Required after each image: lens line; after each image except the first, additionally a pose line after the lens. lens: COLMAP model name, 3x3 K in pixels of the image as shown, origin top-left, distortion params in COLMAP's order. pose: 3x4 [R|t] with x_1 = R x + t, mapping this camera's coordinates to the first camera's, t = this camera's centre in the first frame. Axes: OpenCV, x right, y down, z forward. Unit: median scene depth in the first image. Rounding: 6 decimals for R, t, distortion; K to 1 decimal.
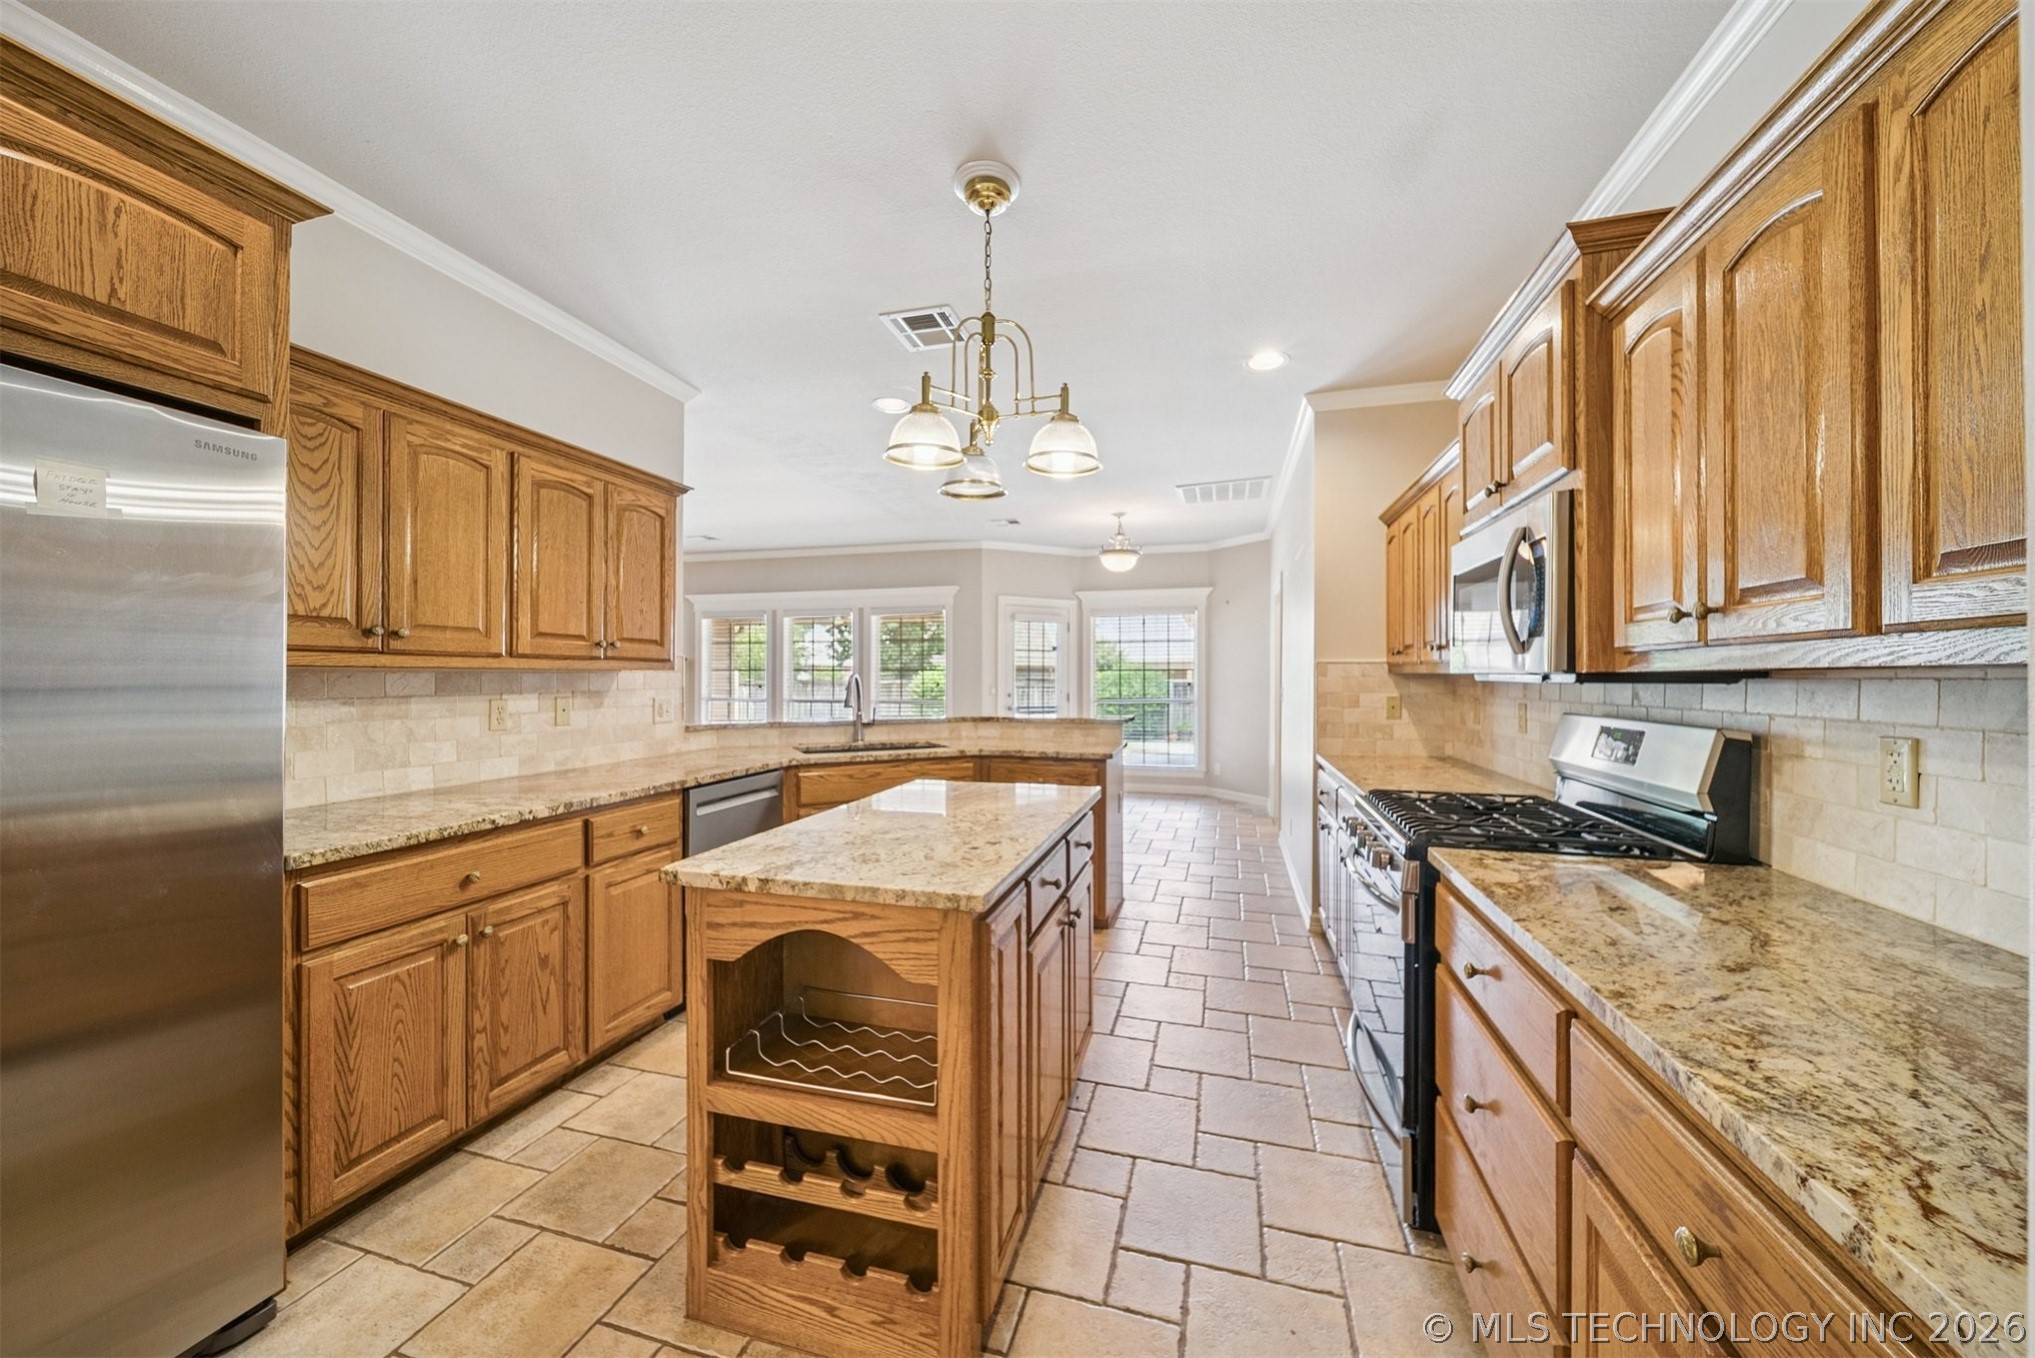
lens RADIAL K [[726.6, 0, 1022.1], [0, 726.6, 675.7], [0, 0, 1]] dist [-0.005721, -0.000200]
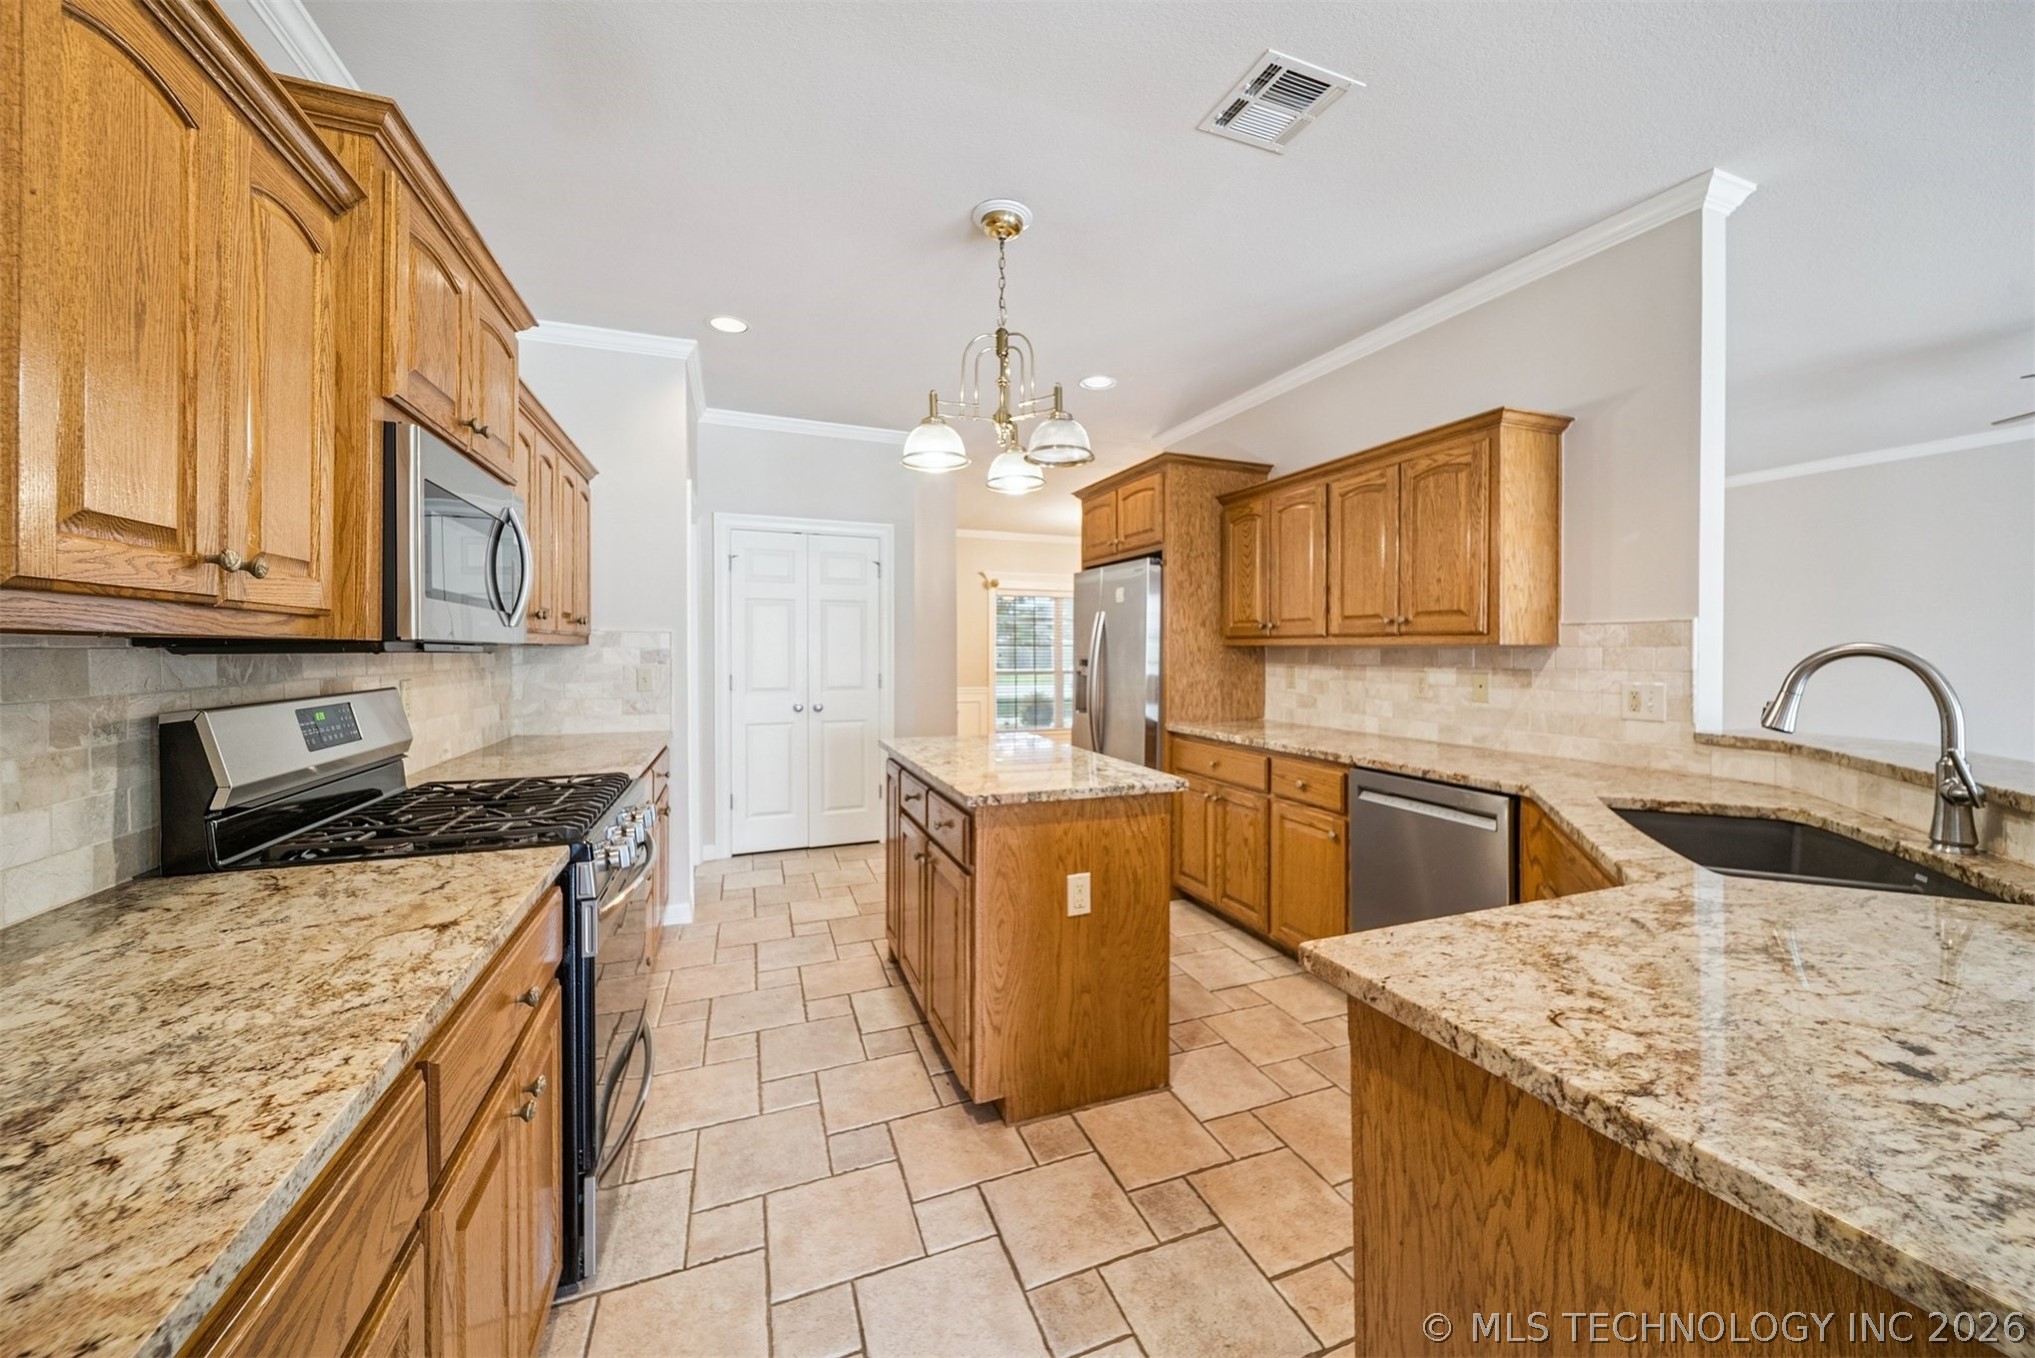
lens RADIAL K [[726.6, 0, 1022.1], [0, 726.6, 675.7], [0, 0, 1]] dist [-0.005721, -0.000200]
pose [[-0.798688, 0.018511, -0.601460, 0.544477], [-0.003267, 0.999379, 0.035096, 0.000899], [0.601736, 0.029996, -0.798131, 1.717765]]
